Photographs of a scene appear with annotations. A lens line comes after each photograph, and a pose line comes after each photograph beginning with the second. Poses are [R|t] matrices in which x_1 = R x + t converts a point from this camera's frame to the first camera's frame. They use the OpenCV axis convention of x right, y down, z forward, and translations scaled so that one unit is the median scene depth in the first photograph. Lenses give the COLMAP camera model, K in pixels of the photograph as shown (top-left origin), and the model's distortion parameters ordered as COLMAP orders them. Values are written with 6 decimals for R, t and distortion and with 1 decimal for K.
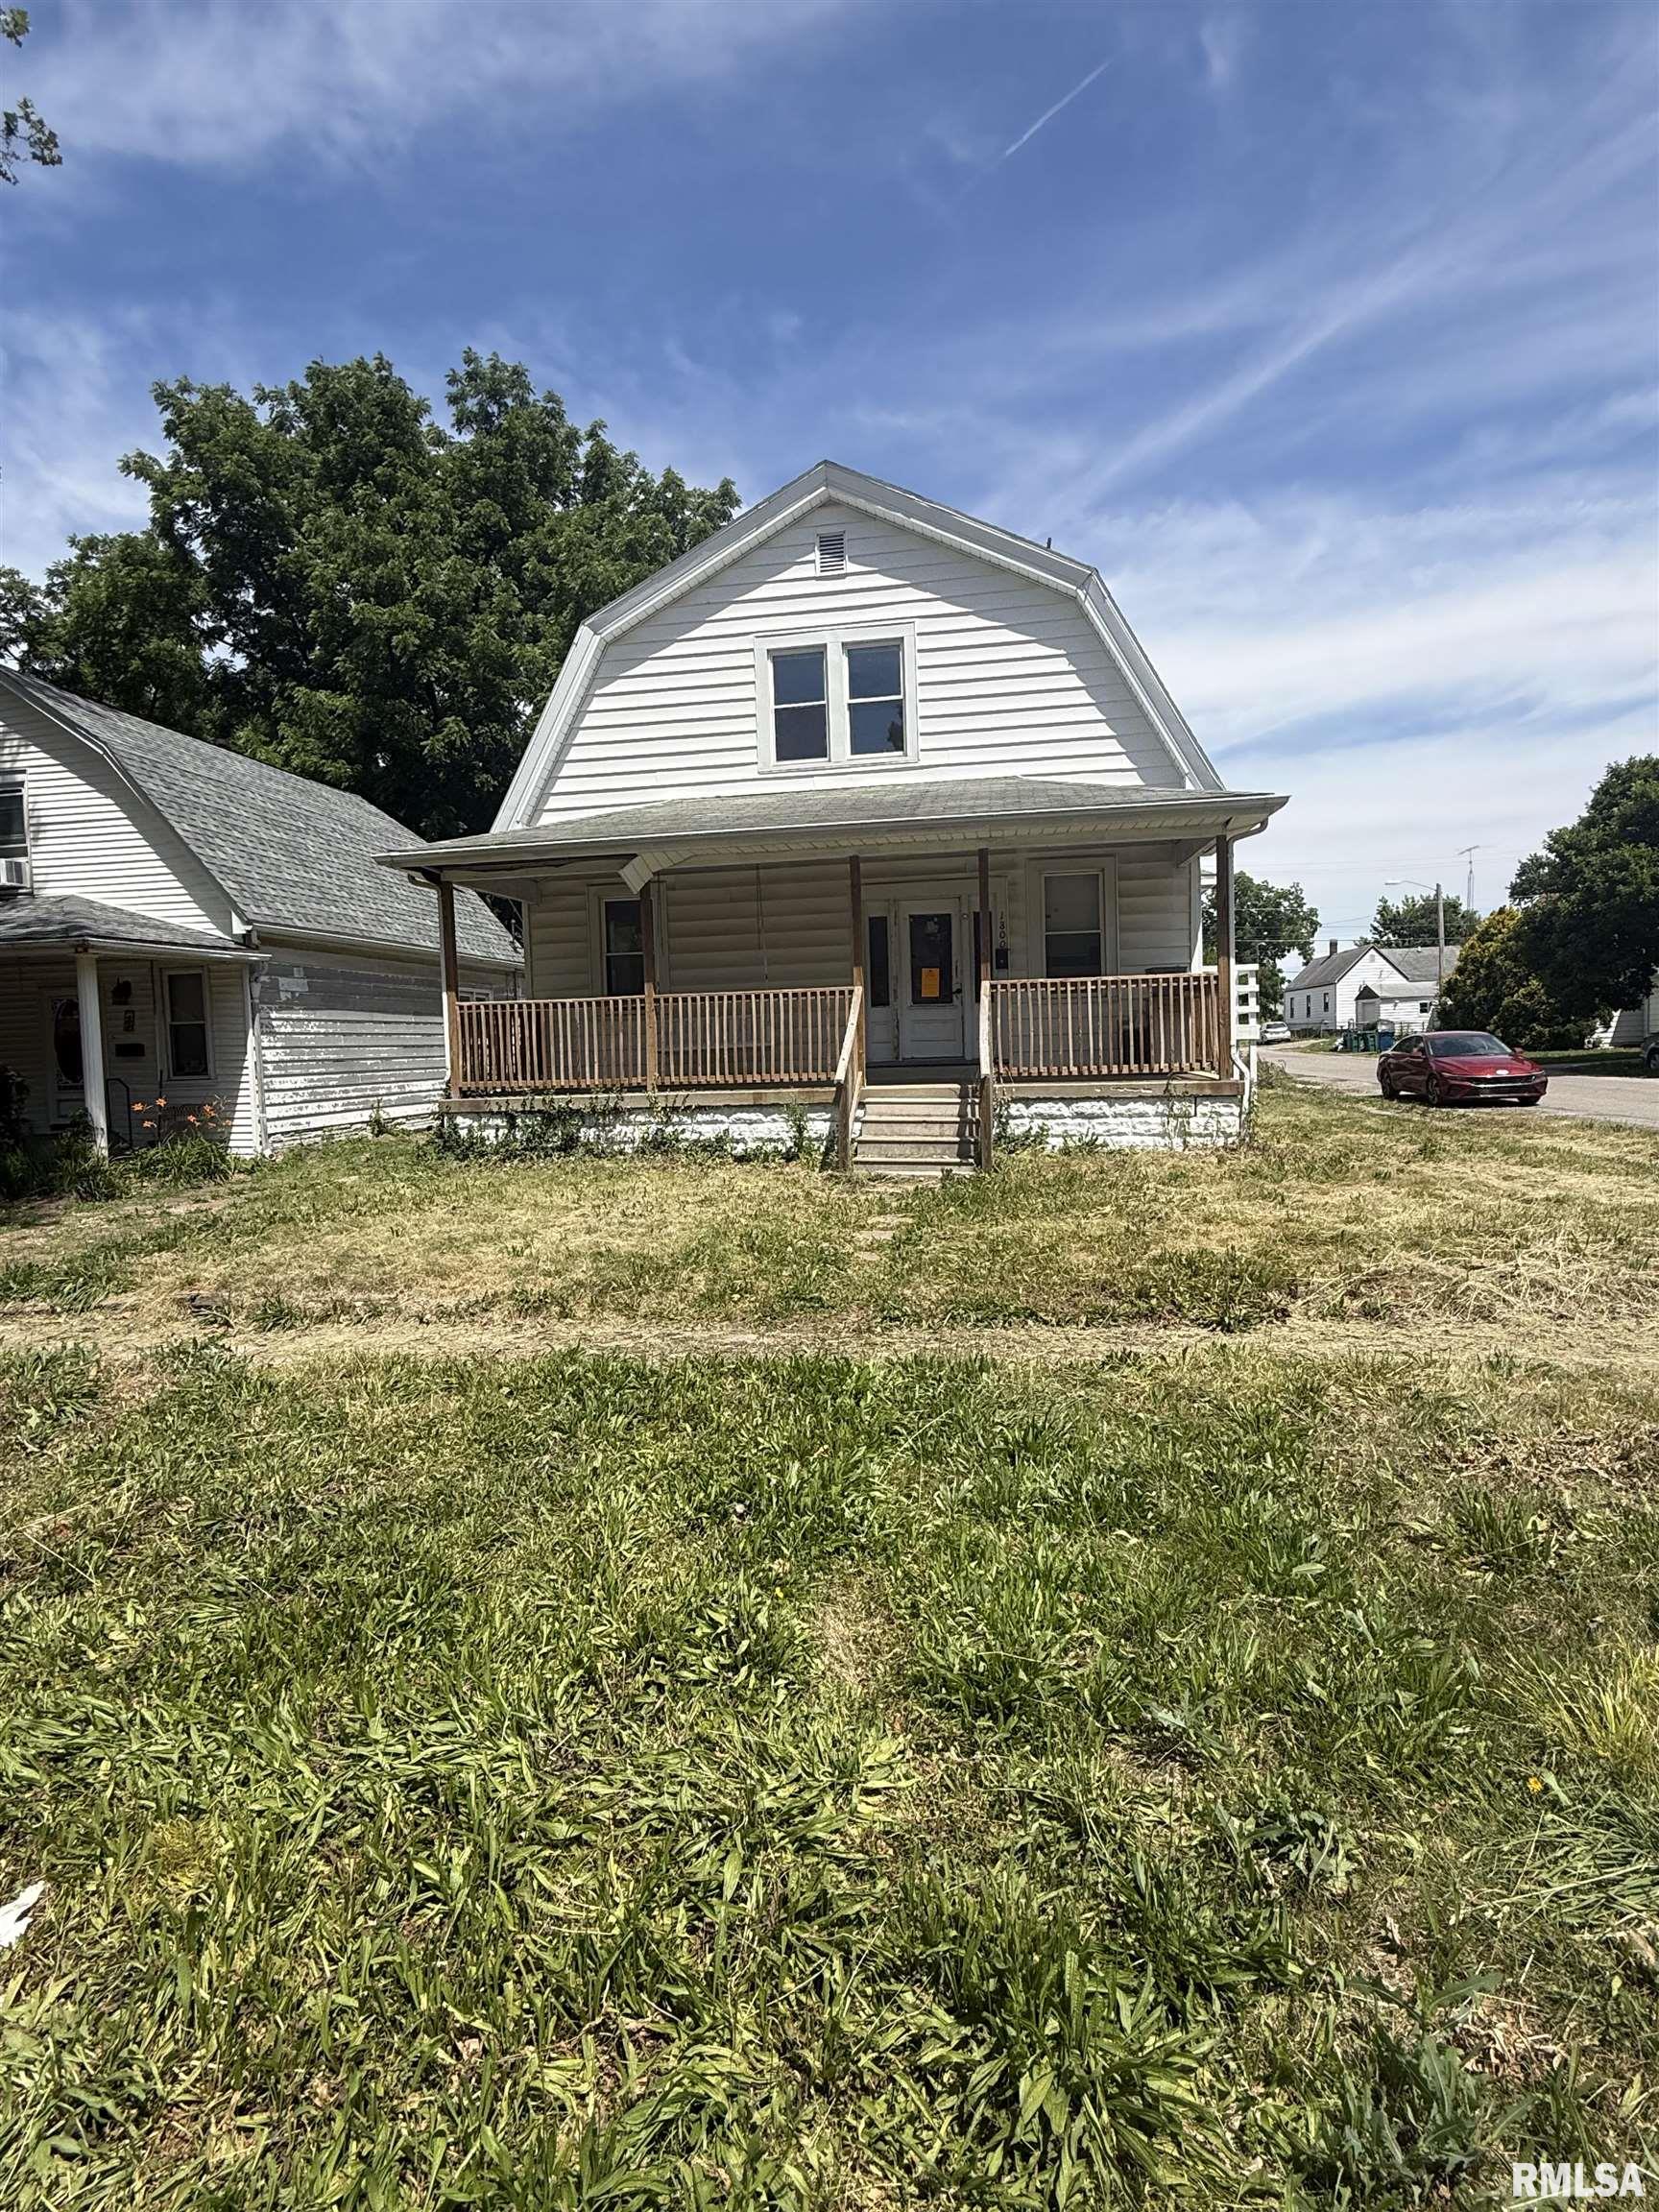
lens RADIAL K [[1084.7, 0, 832.7], [0, 1084.7, 1097.6], [0, 0, 1]] dist [-0.003410, 0.000184]
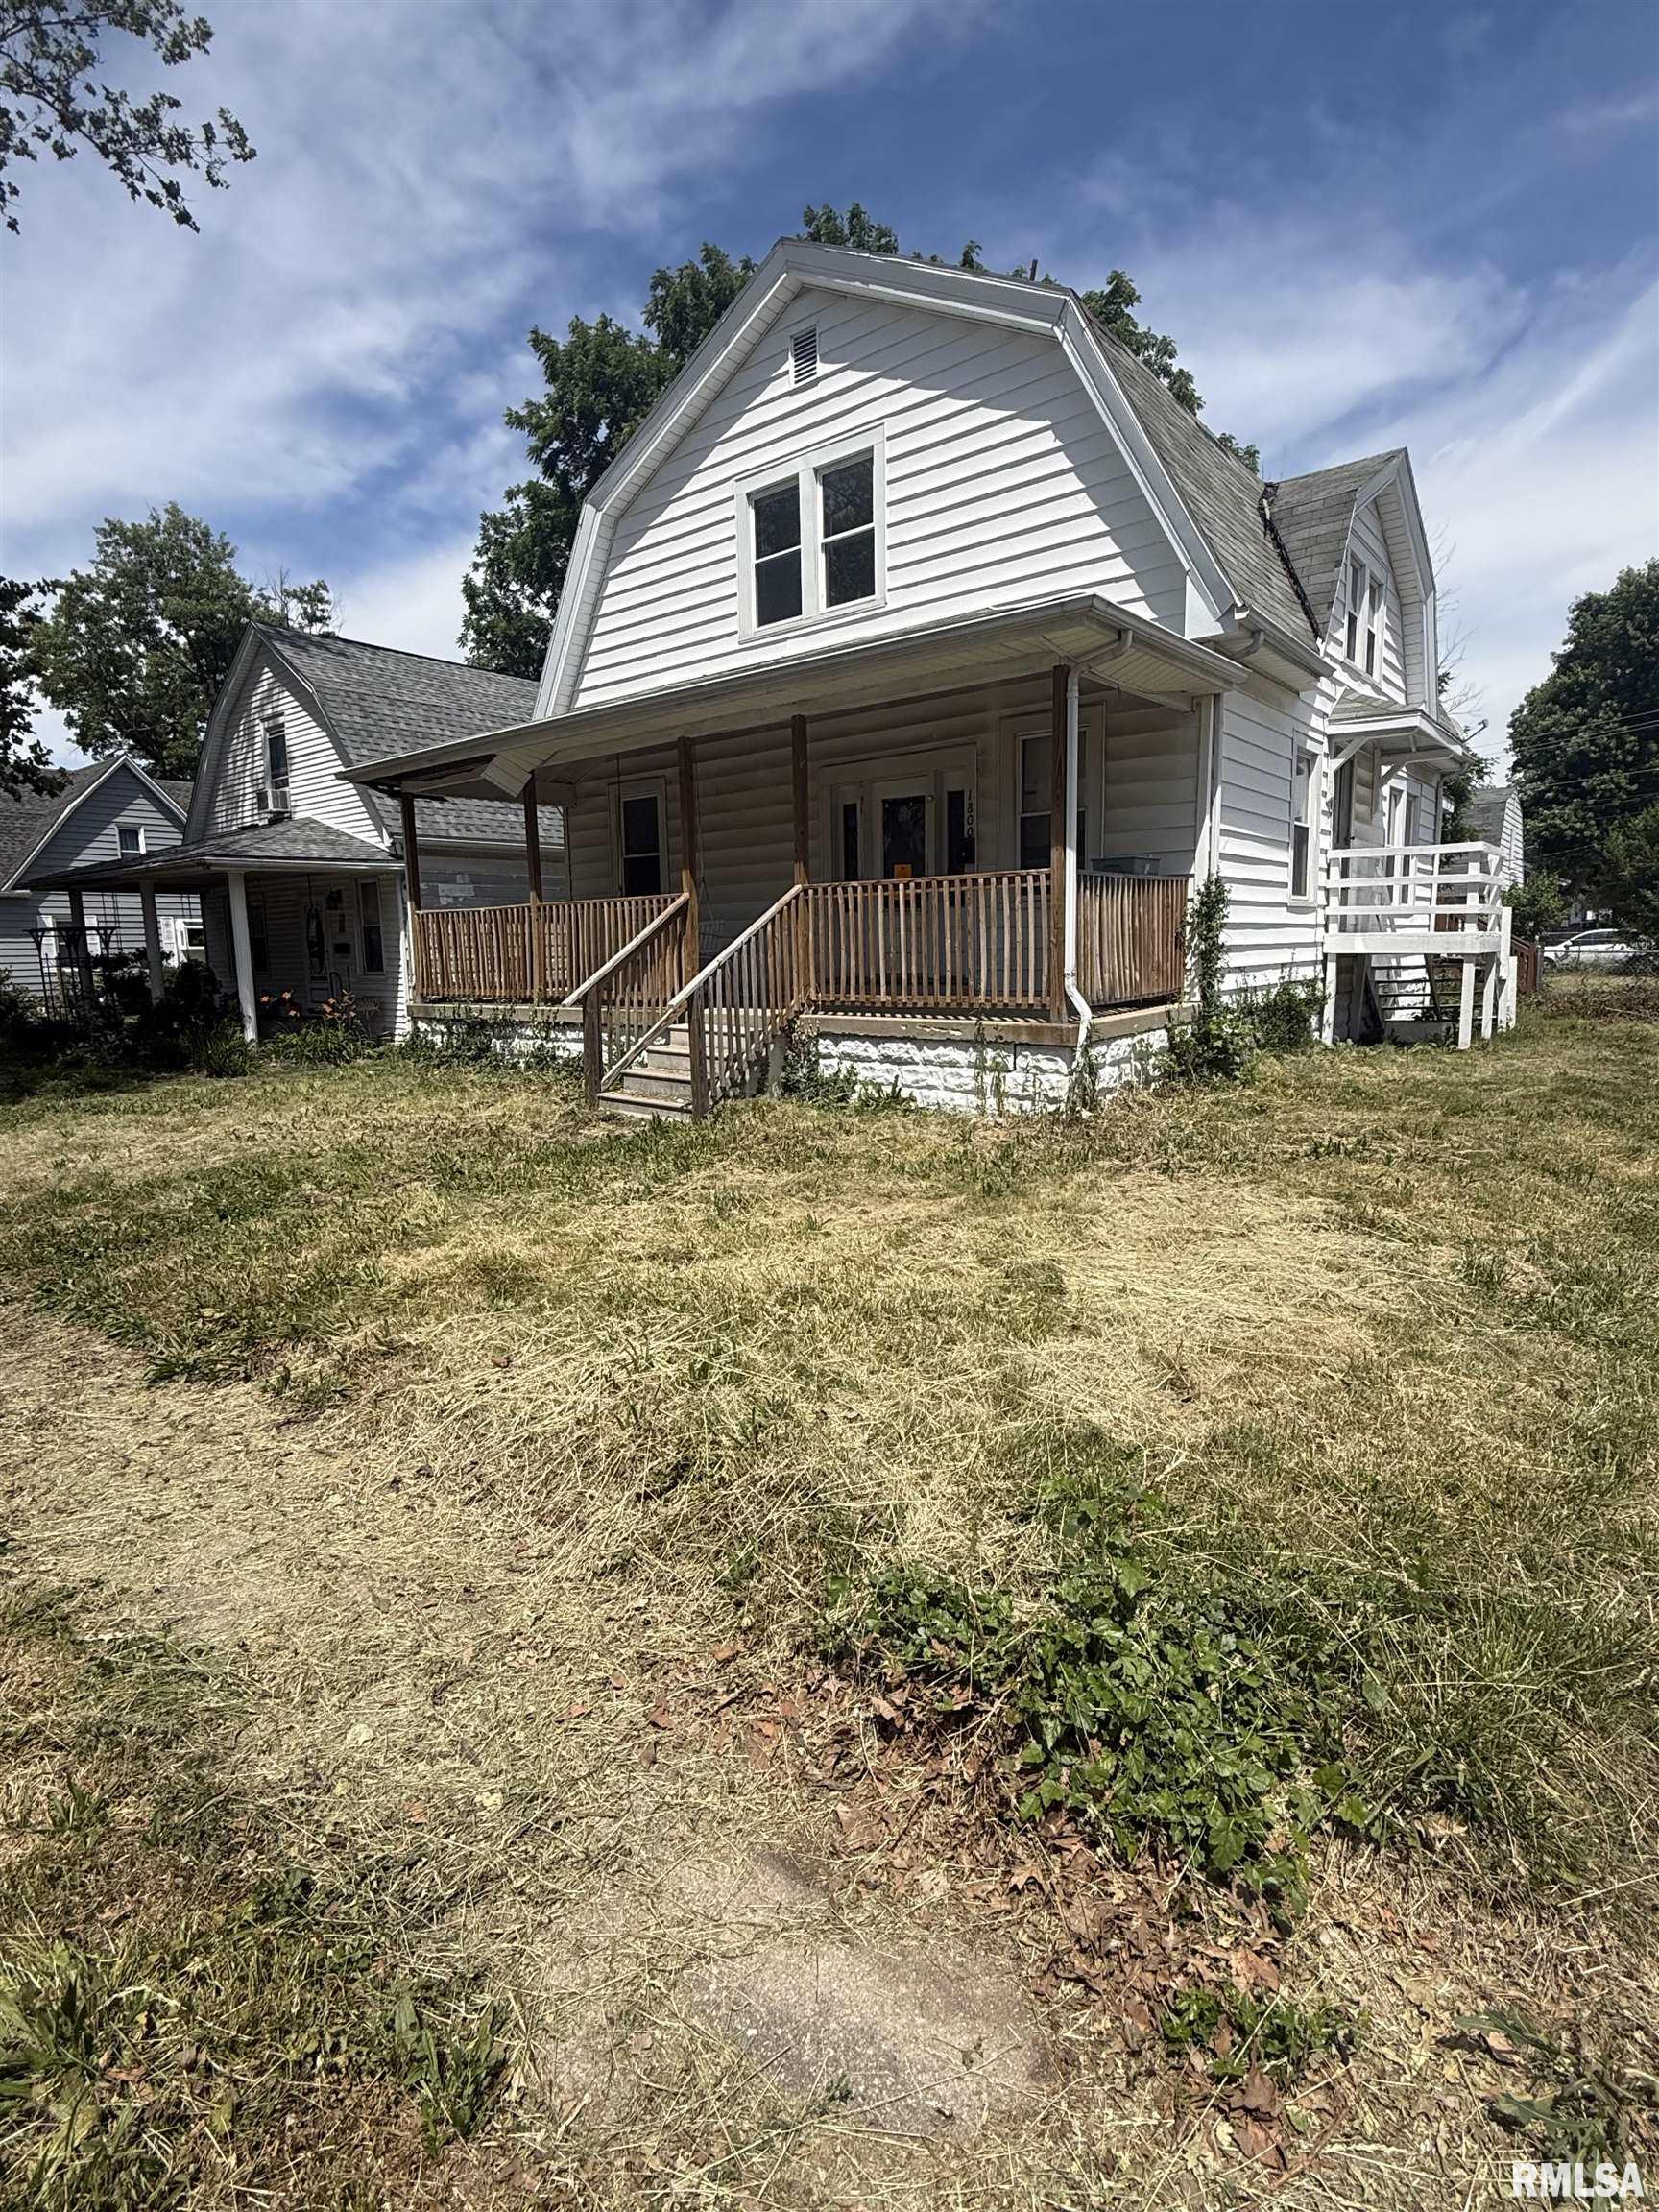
lens RADIAL K [[1084.7, 0, 831.1], [0, 1084.7, 1103.1], [0, 0, 1]] dist [-0.003410, 0.000184]
pose [[0.870850, 0.083220, -0.484454, 0.532645], [-0.030323, 0.992782, 0.116034, -0.038392], [0.490613, -0.086358, 0.867088, 0.280967]]
